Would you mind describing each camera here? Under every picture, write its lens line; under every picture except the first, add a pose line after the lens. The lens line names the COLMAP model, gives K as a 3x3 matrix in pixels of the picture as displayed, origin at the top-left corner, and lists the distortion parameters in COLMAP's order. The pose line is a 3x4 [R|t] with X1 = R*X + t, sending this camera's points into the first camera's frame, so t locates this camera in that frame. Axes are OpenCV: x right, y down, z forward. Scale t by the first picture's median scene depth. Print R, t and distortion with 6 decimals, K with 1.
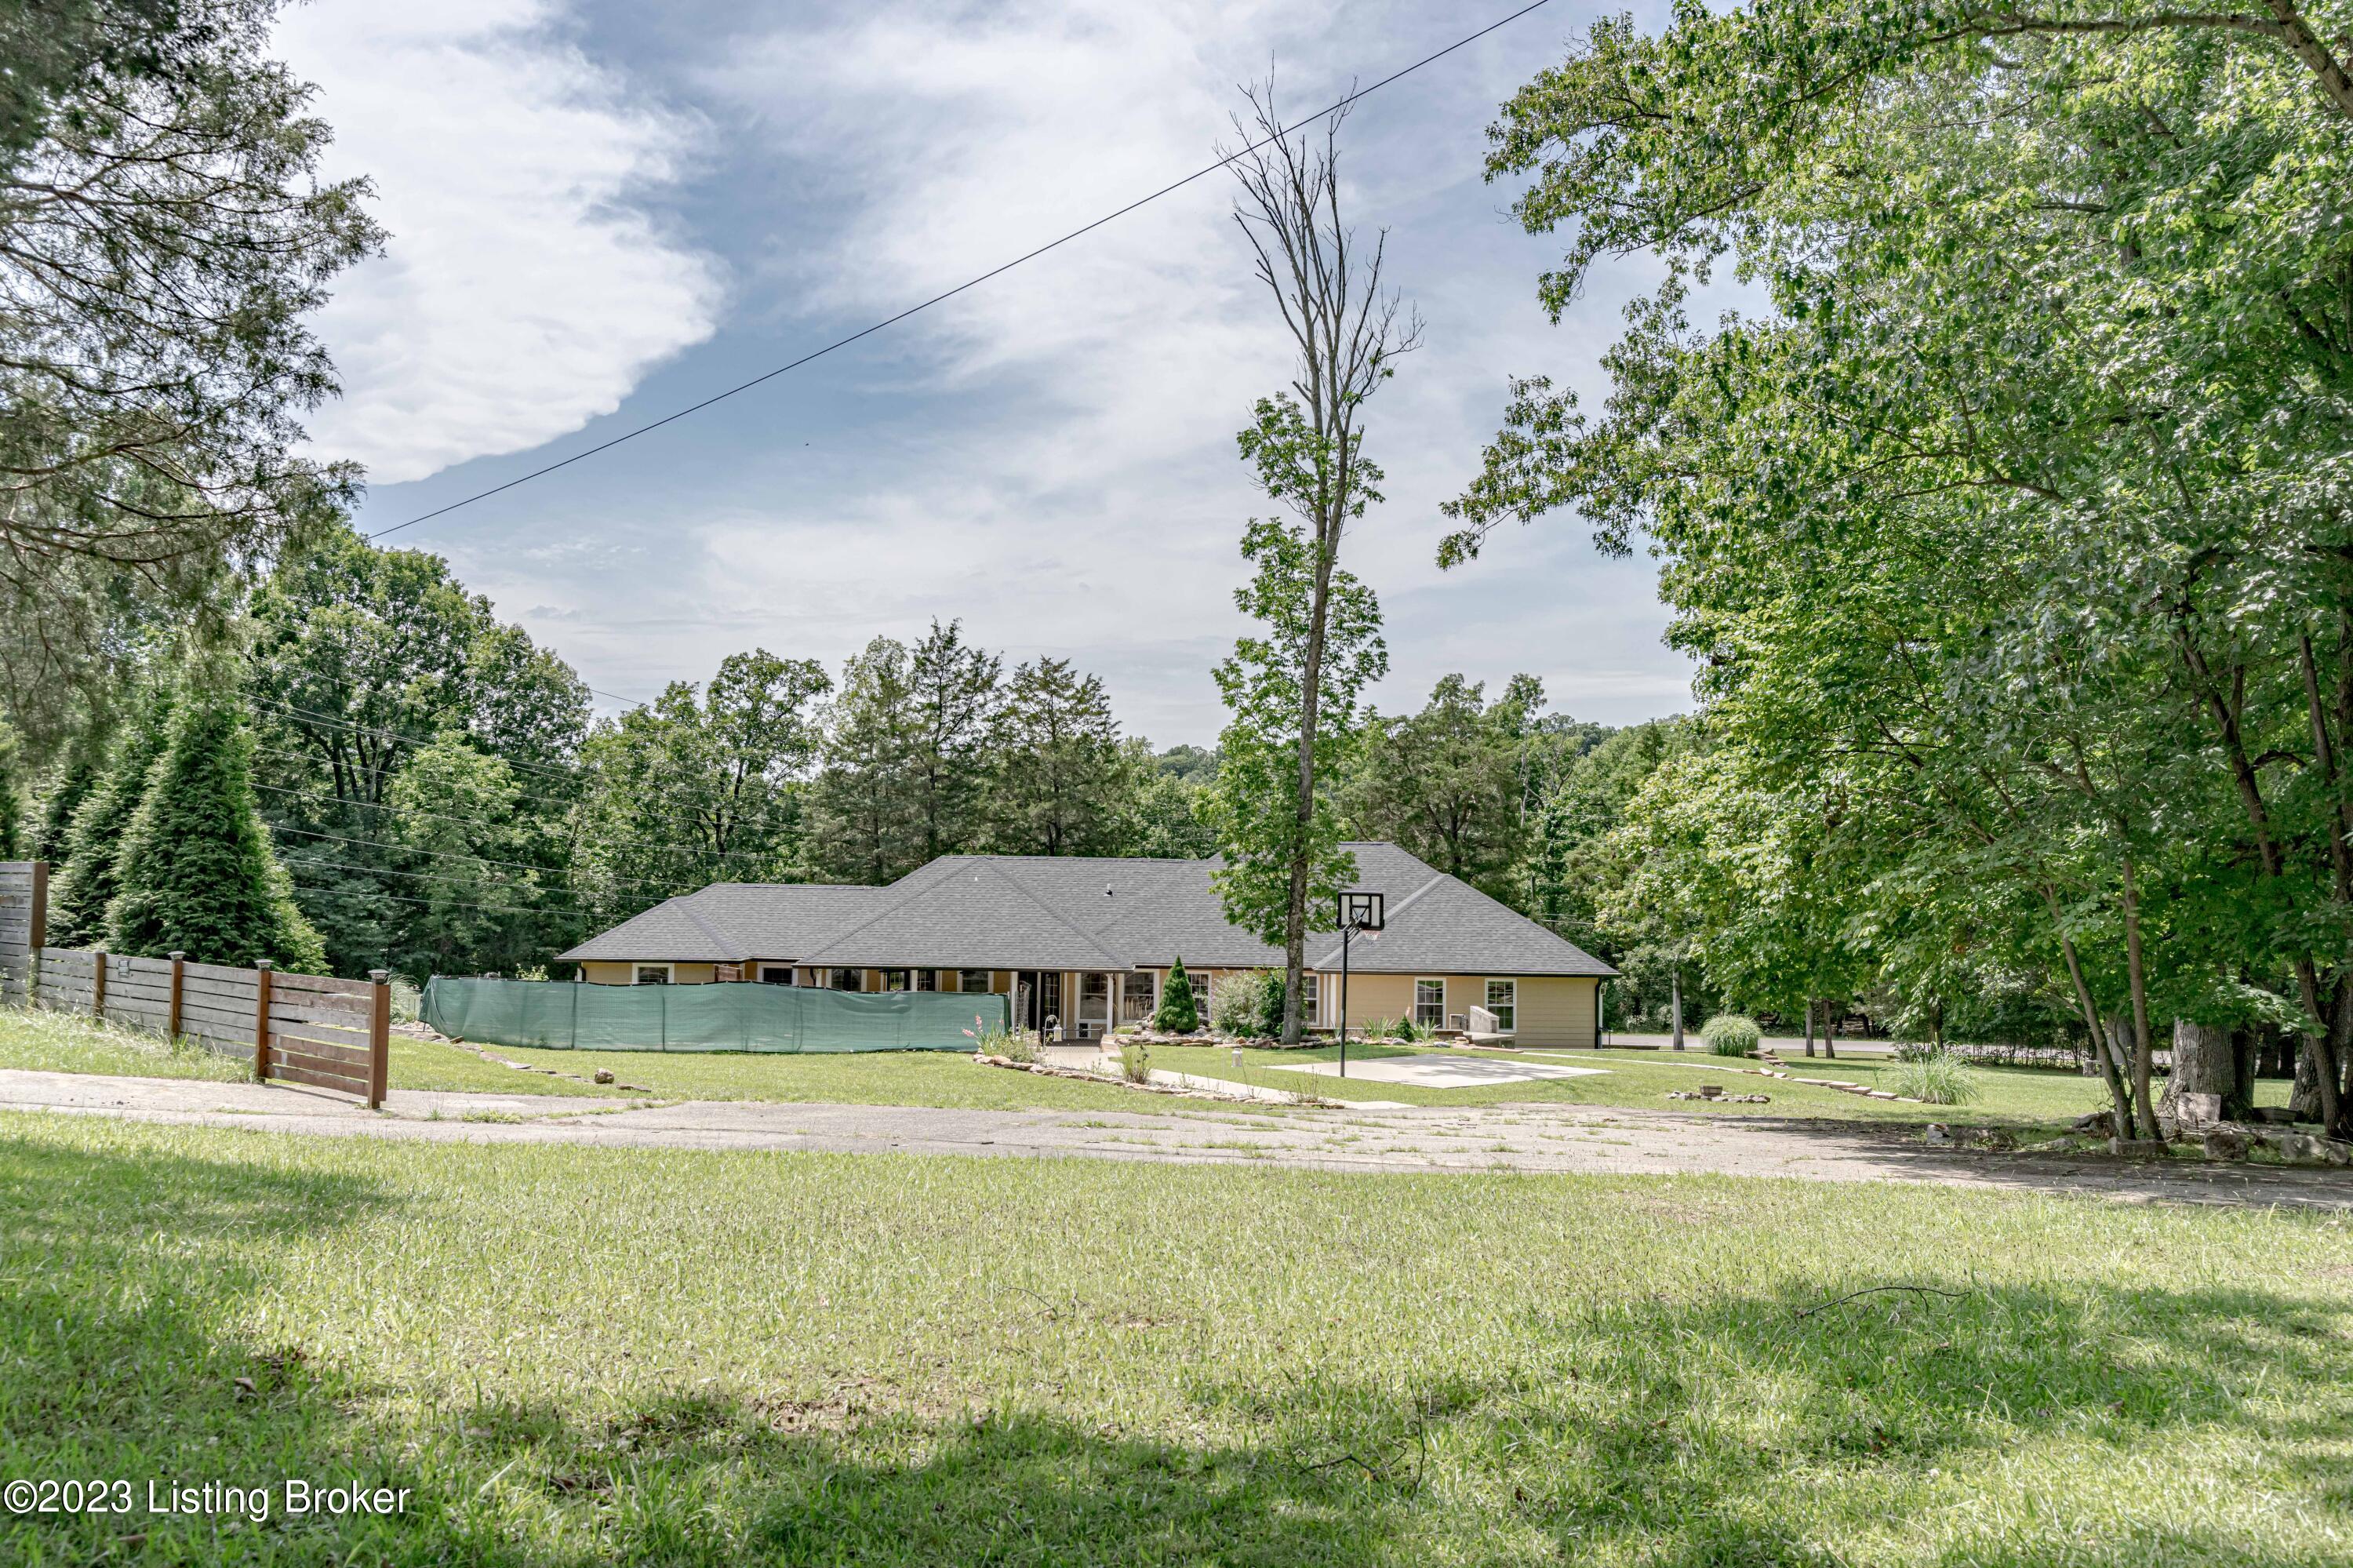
lens RADIAL K [[1848.2, 0, 1176.5], [0, 1848.2, 784.0], [0, 0, 1]] dist [0.004444, -0.003574]
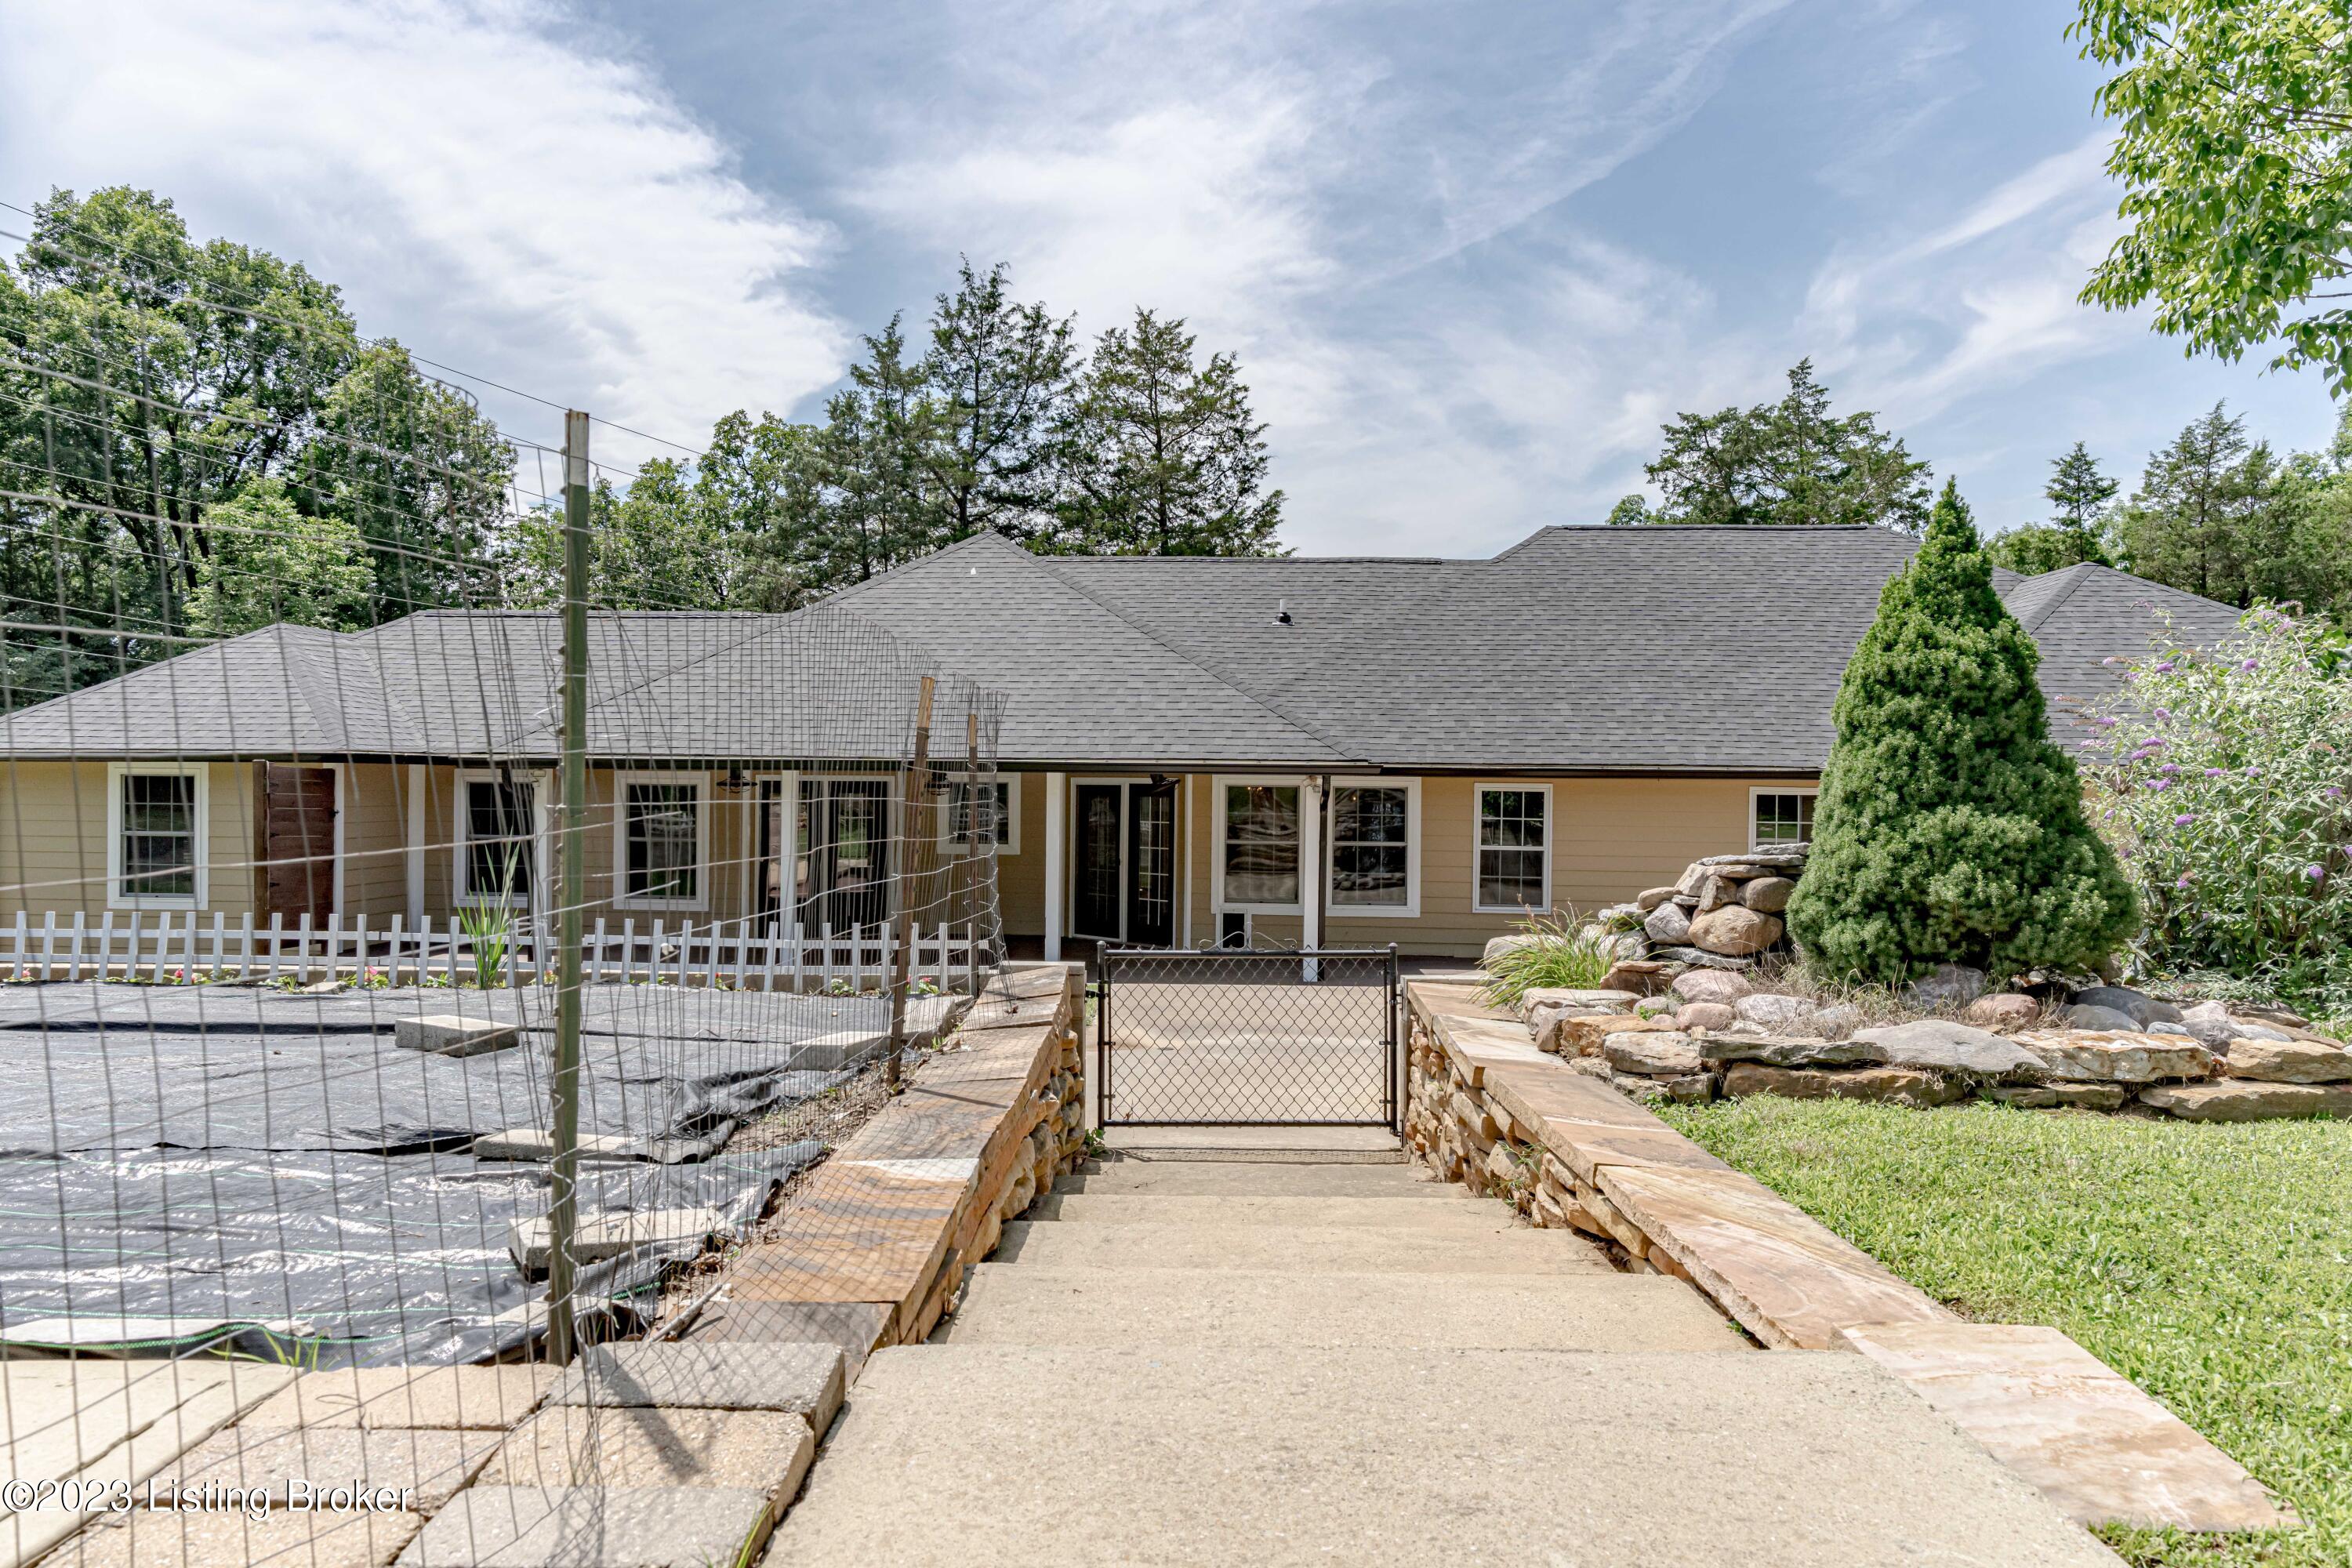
lens RADIAL K [[1501.0, 0, 1176.0], [0, 1501.0, 784.0], [0, 0, 1]] dist [-0.000859, -0.000233]
pose [[0.998341, -0.005213, -0.057345, -0.032173], [0.007837, 0.998928, 0.045629, 0.062940], [0.057046, -0.046003, 0.997311, 0.491464]]
